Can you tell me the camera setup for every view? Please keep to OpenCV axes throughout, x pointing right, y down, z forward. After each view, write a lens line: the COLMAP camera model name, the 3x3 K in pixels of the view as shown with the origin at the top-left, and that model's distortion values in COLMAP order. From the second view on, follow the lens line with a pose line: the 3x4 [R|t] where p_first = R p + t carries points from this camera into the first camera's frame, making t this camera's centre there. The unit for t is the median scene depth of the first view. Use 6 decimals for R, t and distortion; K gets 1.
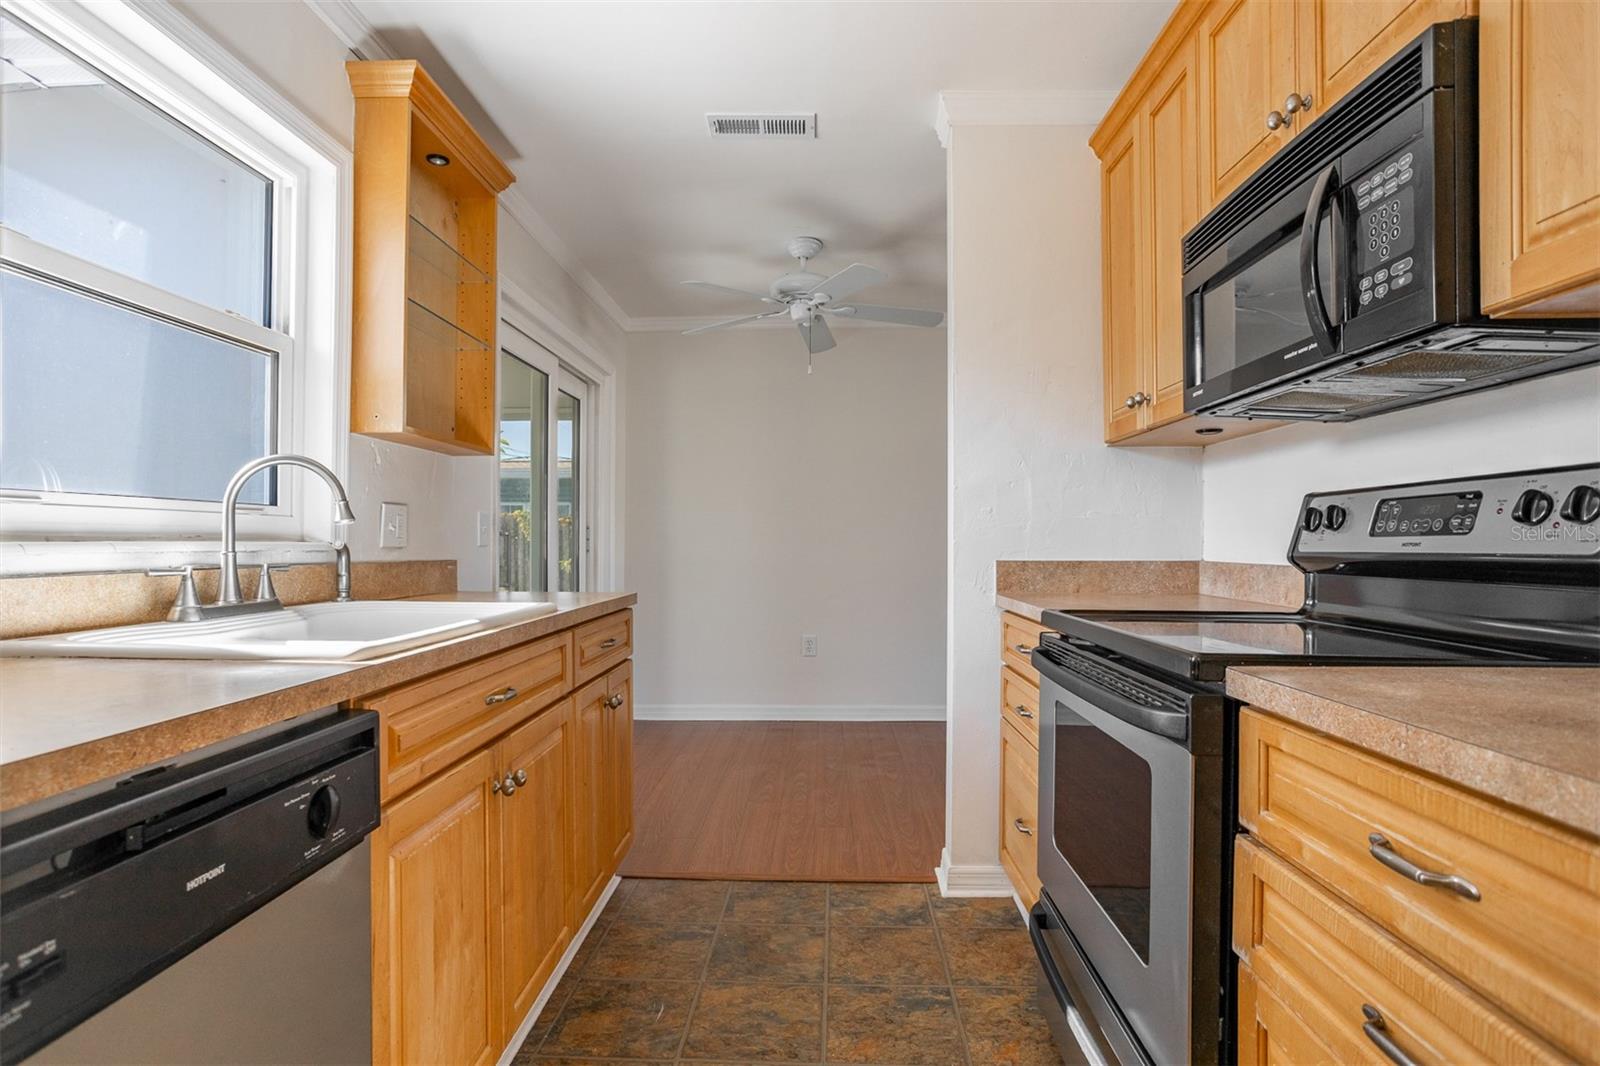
lens RADIAL K [[805.1, 0, 796.8], [0, 805.1, 537.5], [0, 0, 1]] dist [-0.032770, 0.016820]
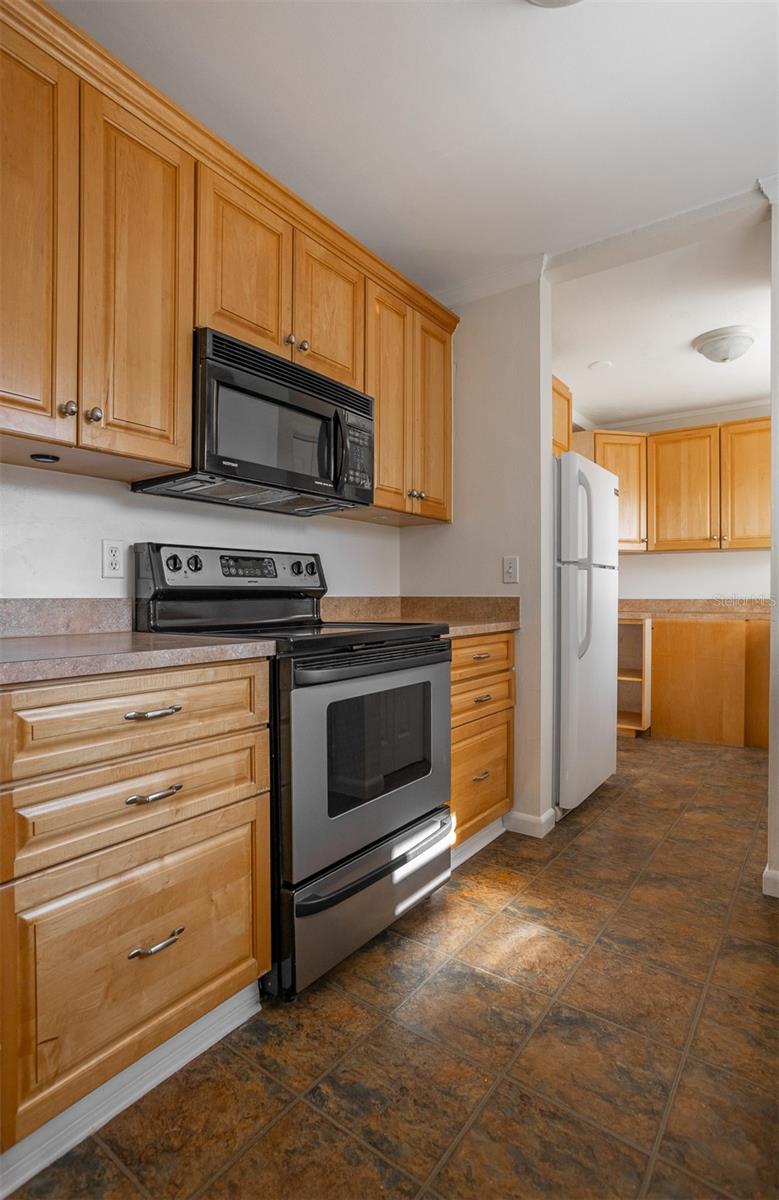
lens RADIAL K [[598.4, 0, 384.4], [0, 598.4, 597.8], [0, 0, 1]] dist [-0.037942, 0.014437]
pose [[-0.828664, -0.006858, 0.559704, -0.227479], [-0.006932, 0.999974, 0.001990, 0.031655], [-0.559703, -0.002231, -0.828690, 1.480565]]
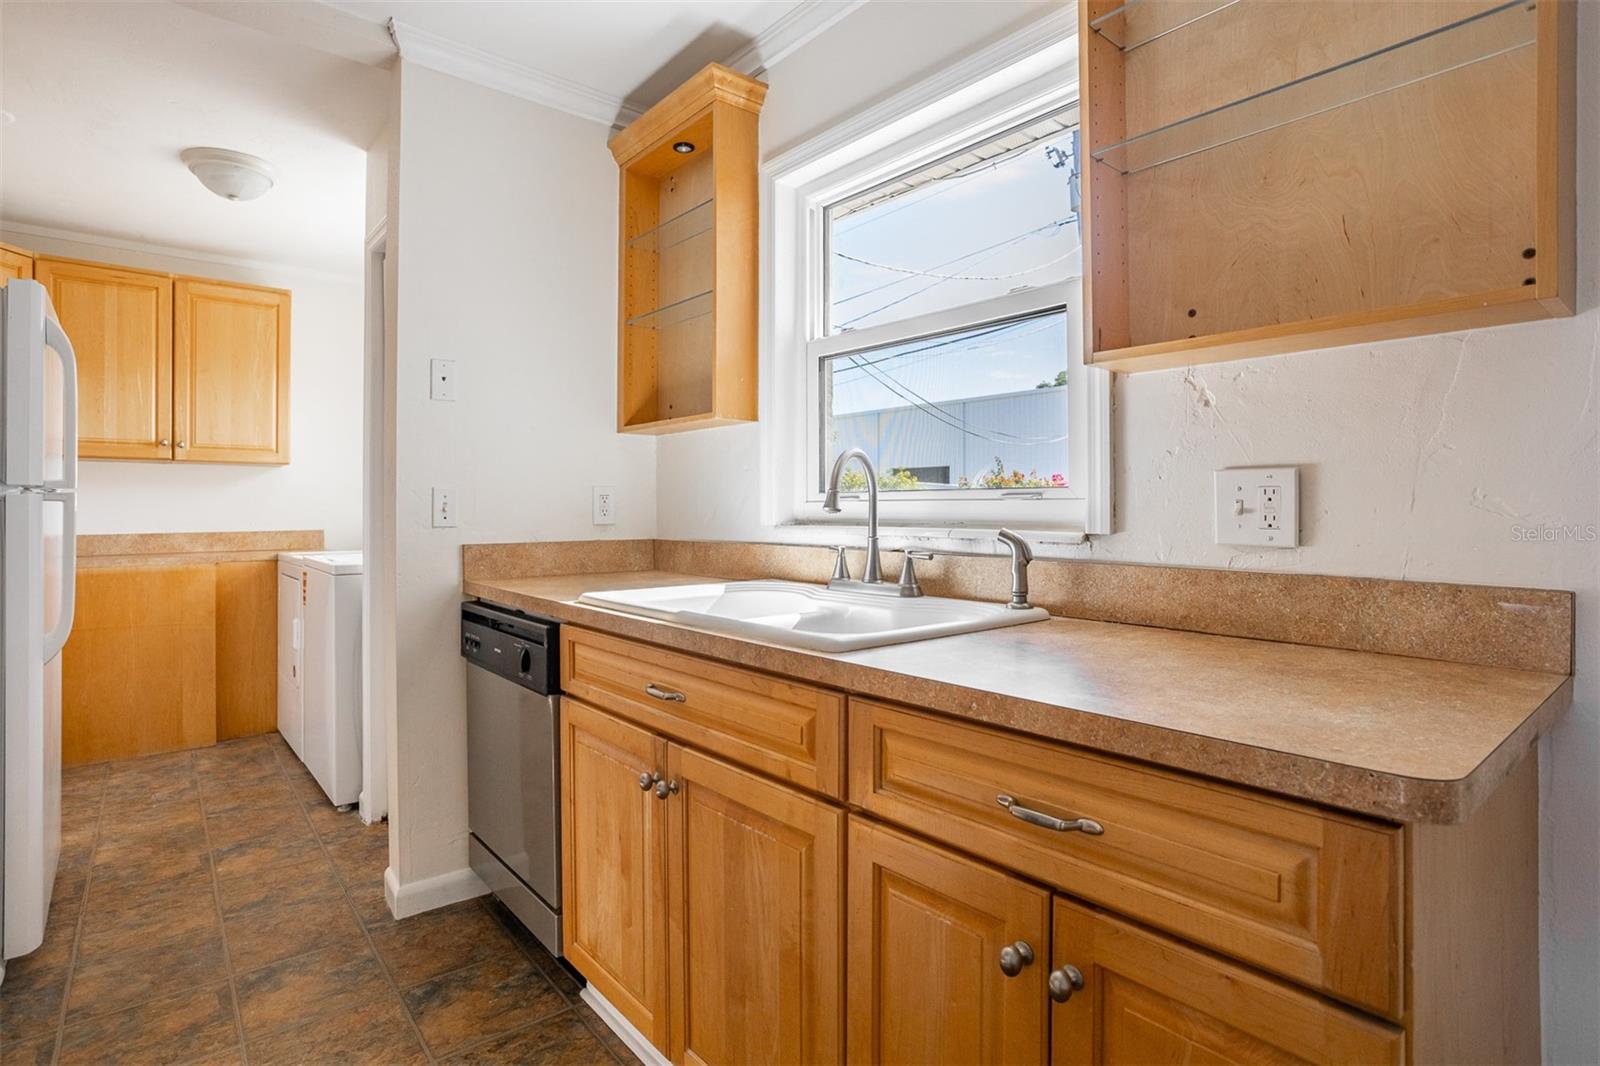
lens RADIAL K [[805.1, 0, 758.4], [0, 805.1, 501.9], [0, 0, 1]] dist [-0.032770, 0.016820]
pose [[-0.764015, -0.004531, -0.645183, 0.137514], [0.005160, 0.999900, -0.013133, -0.015856], [0.645178, -0.013363, -0.763915, 1.425970]]
